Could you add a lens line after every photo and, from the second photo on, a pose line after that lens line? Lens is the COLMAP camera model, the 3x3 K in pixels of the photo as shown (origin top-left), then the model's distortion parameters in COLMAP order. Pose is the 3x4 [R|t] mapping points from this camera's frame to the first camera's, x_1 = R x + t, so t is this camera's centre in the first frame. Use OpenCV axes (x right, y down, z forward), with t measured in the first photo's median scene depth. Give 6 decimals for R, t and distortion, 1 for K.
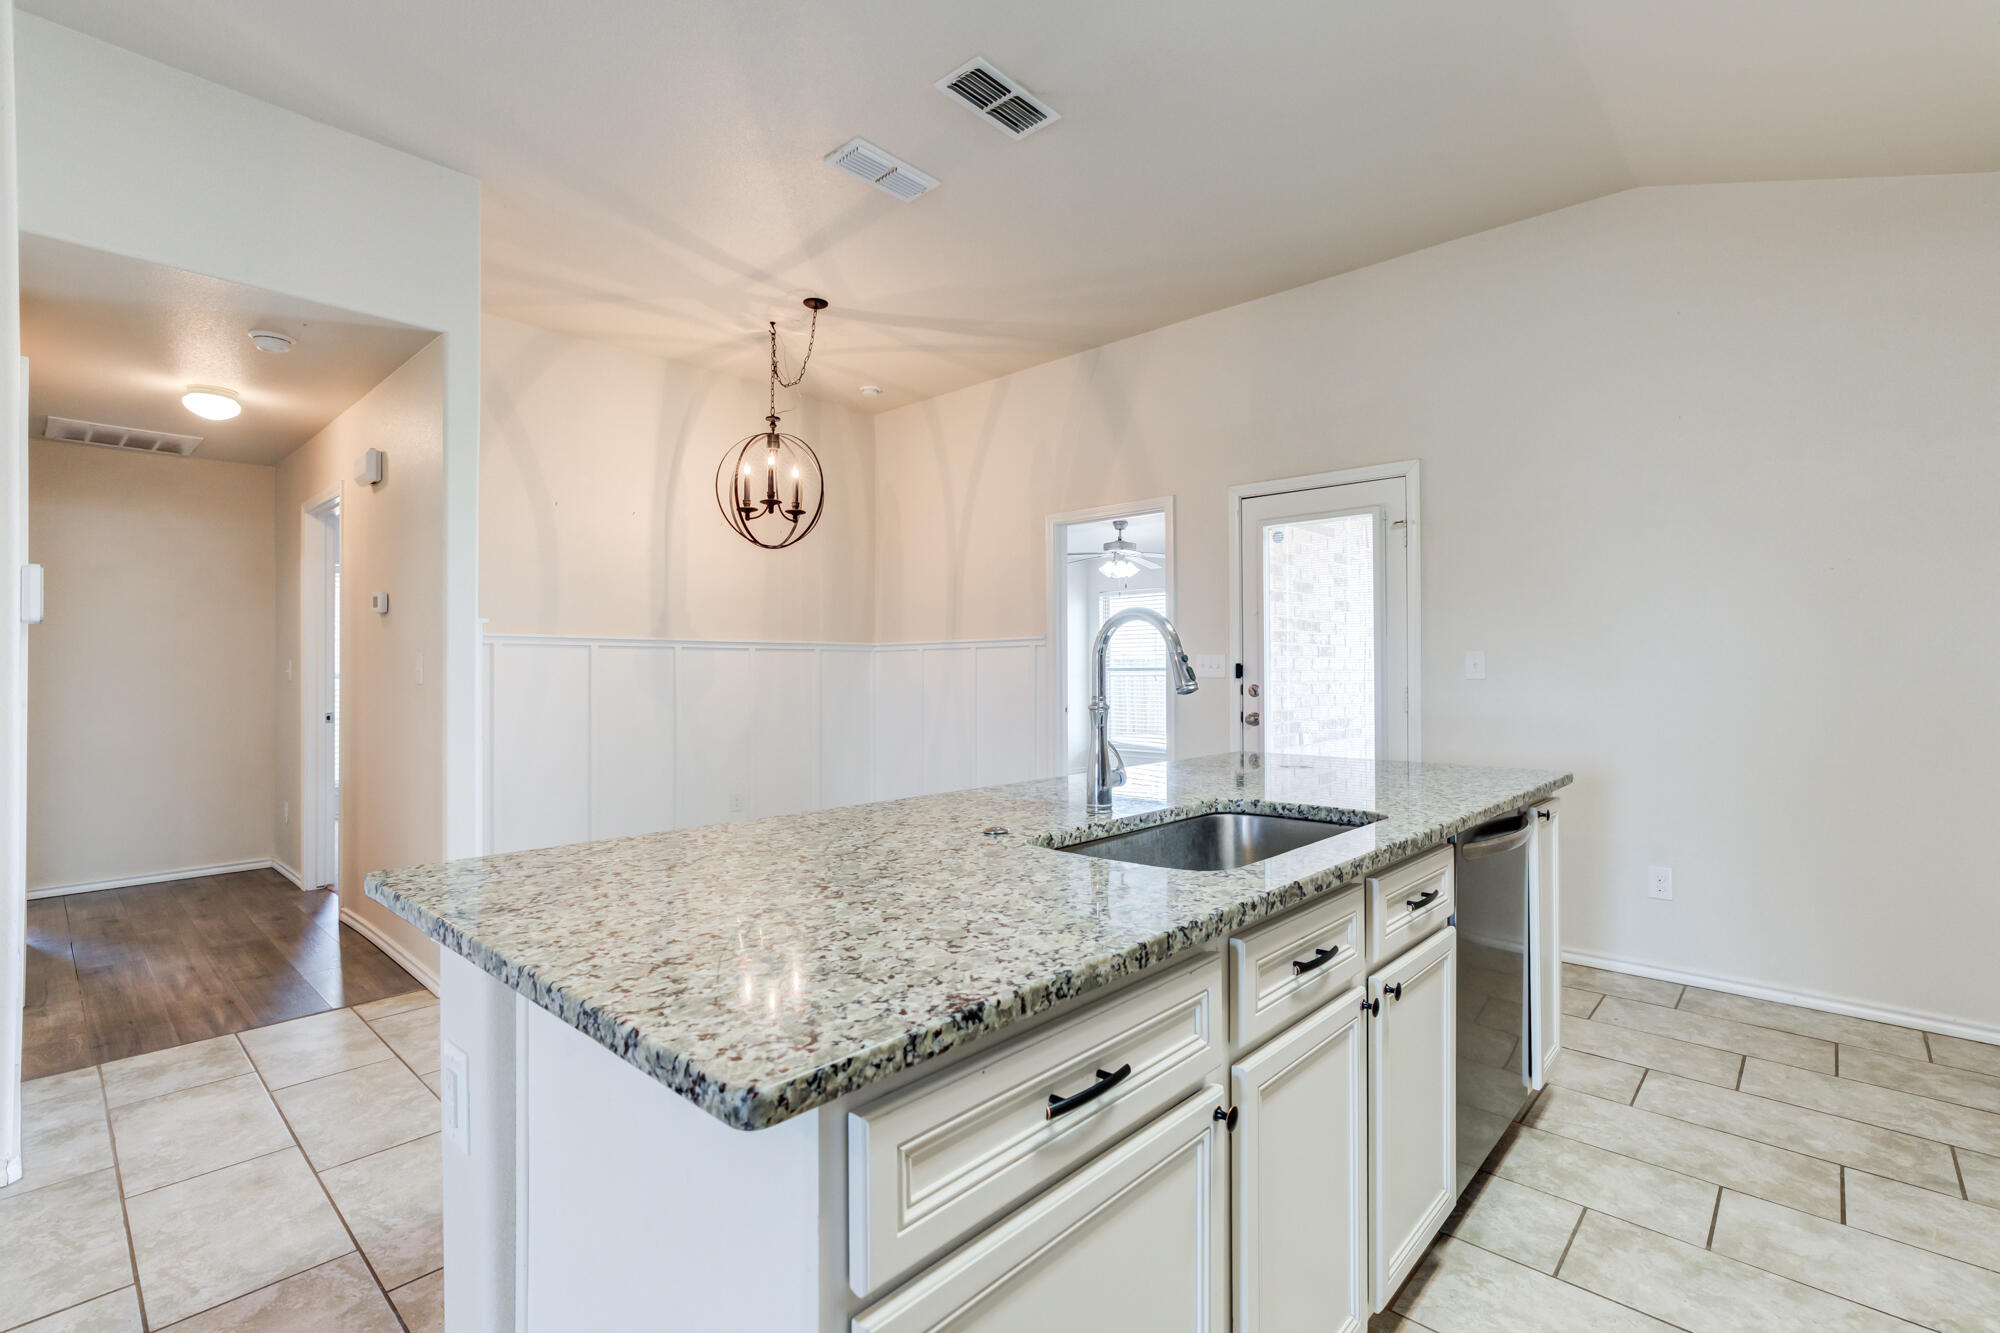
lens RADIAL K [[915.9, 0, 1004.9], [0, 915.9, 674.5], [0, 0, 1]] dist [-0.003988, -0.000525]
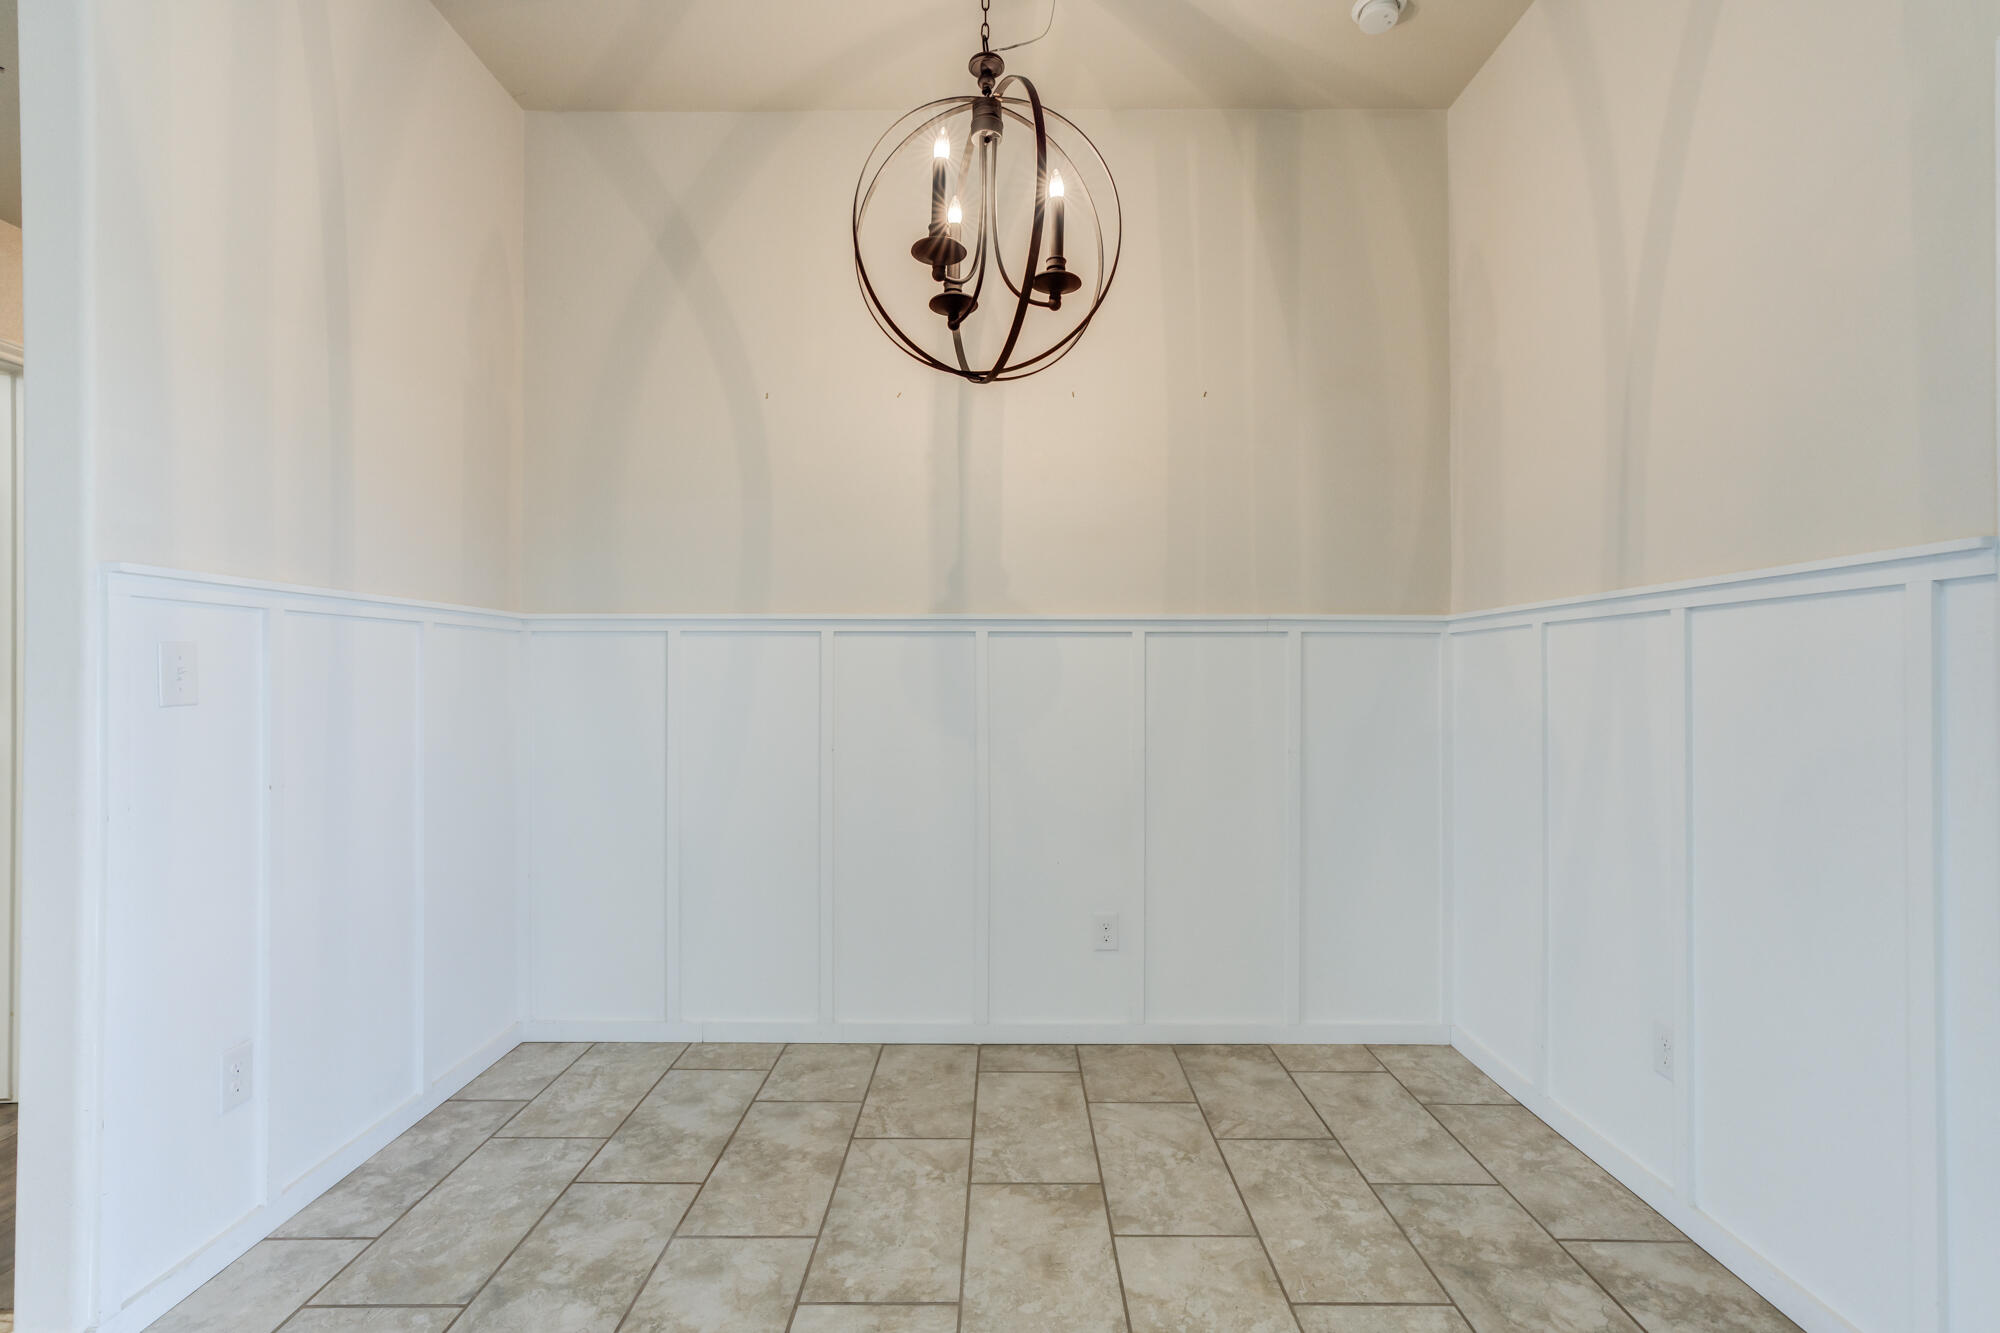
lens RADIAL K [[915.9, 0, 1004.9], [0, 915.9, 674.5], [0, 0, 1]] dist [-0.003988, -0.000525]
pose [[0.679889, 0.003515, -0.733307, 0.038431], [-0.003612, 0.999992, 0.001445, -0.004618], [0.733306, 0.001666, 0.679896, 0.536182]]
